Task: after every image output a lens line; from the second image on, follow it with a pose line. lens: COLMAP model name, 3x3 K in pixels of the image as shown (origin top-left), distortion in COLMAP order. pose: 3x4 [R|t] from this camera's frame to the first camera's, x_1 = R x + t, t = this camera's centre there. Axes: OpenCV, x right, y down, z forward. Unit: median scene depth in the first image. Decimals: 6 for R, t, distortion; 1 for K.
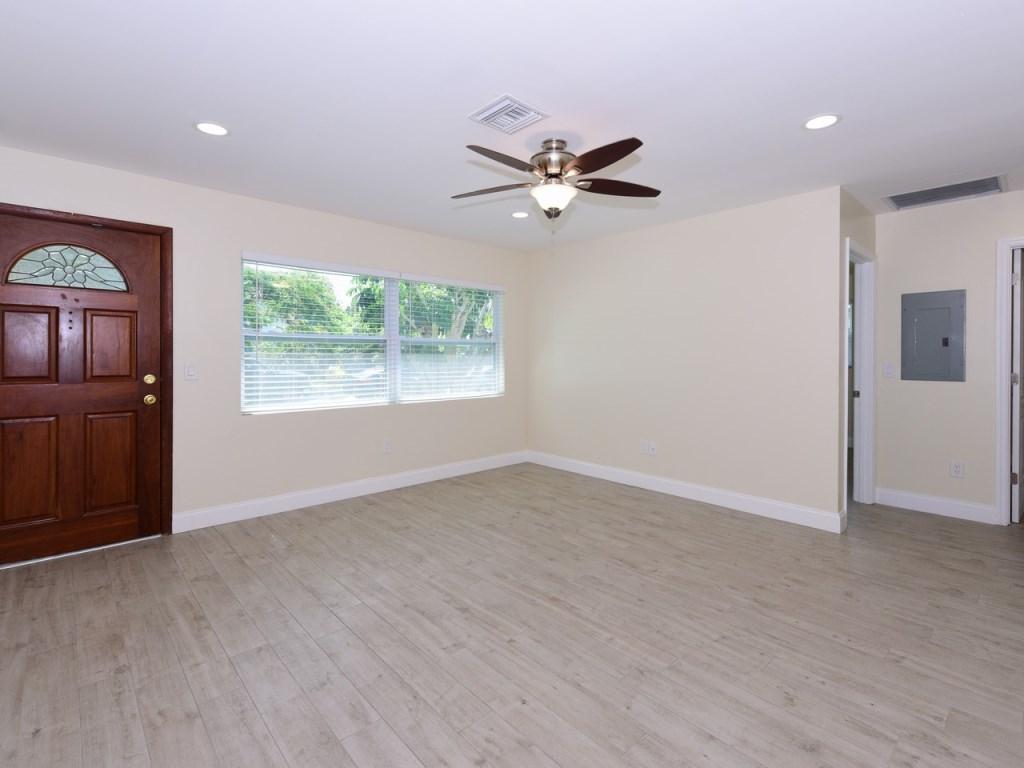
lens RADIAL K [[483.4, 0, 519.1], [0, 483.4, 363.6], [0, 0, 1]] dist [0.005706, -0.001009]
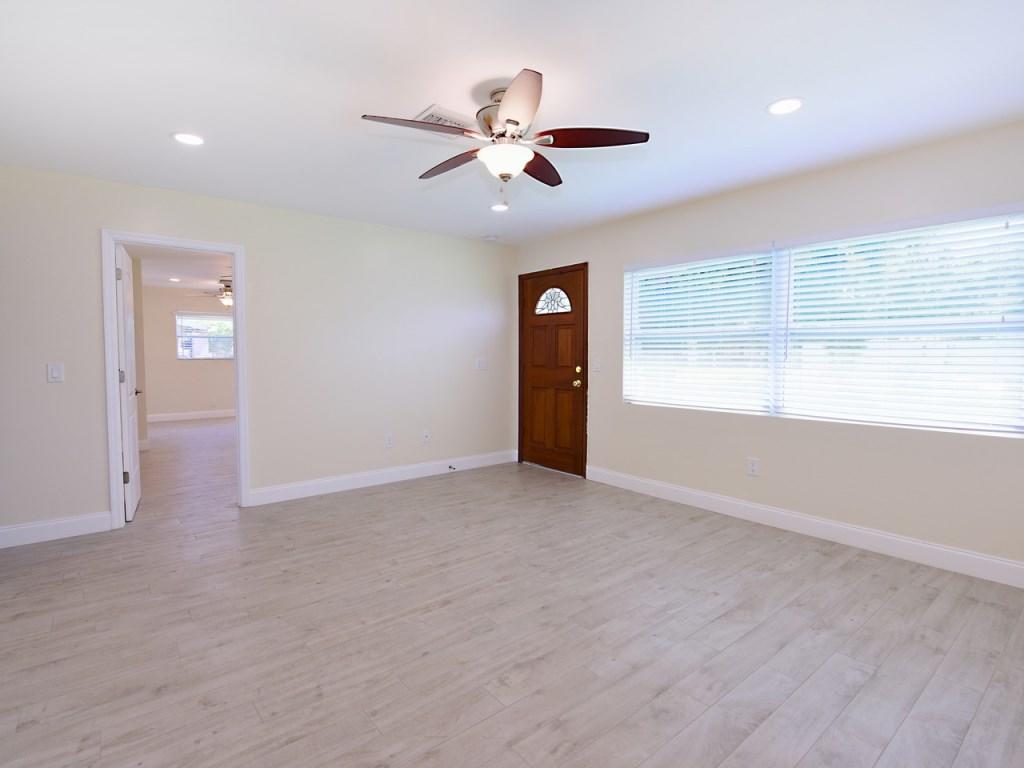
lens RADIAL K [[520.8, 0, 512.4], [0, 520.8, 383.3], [0, 0, 1]] dist [-0.005923, -0.003603]
pose [[-0.074891, 0.056032, -0.995616, 1.024415], [-0.011927, 0.998298, 0.057080, -0.016541], [0.997120, 0.016150, -0.074095, 1.135383]]
